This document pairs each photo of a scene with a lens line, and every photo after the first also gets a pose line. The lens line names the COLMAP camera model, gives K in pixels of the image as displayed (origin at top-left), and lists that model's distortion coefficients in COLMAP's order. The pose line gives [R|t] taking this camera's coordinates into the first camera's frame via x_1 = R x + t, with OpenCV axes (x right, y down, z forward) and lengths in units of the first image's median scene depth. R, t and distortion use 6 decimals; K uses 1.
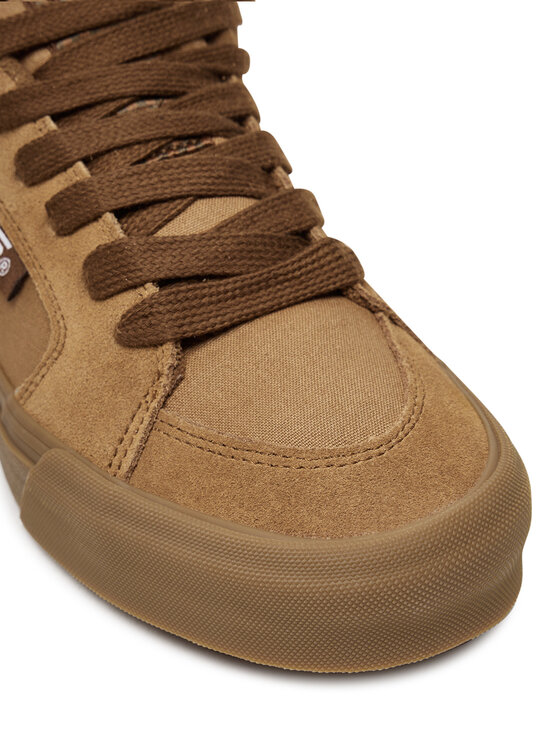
lens RADIAL K [[1613.0, 0, 280.3], [0, 1613.0, 373.3], [0, 0, 1]] dist [-0.006041, 0.000000]
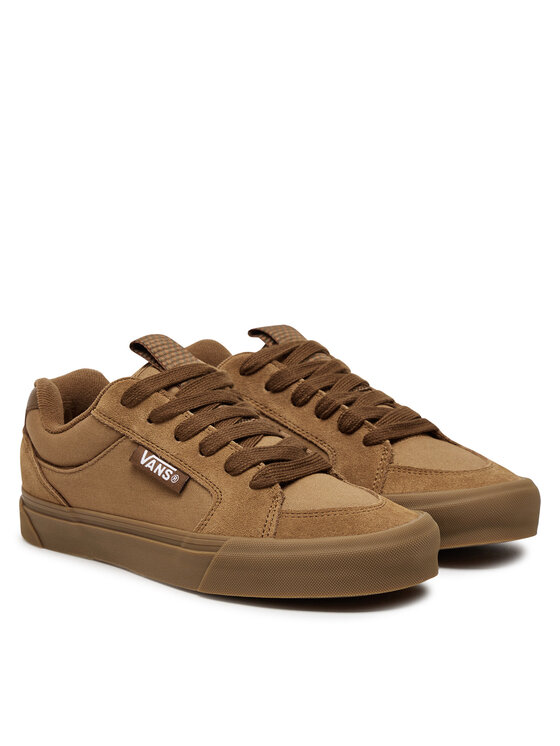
lens RADIAL K [[2202.3, 0, 279.8], [0, 2202.3, 373.0], [0, 0, 1]] dist [-0.042697, 0.000000]
pose [[0.908355, -0.029059, 0.417189, -1.352056], [0.201256, 0.904843, -0.375173, 1.004386], [-0.366588, 0.424752, 0.827767, -1.671378]]
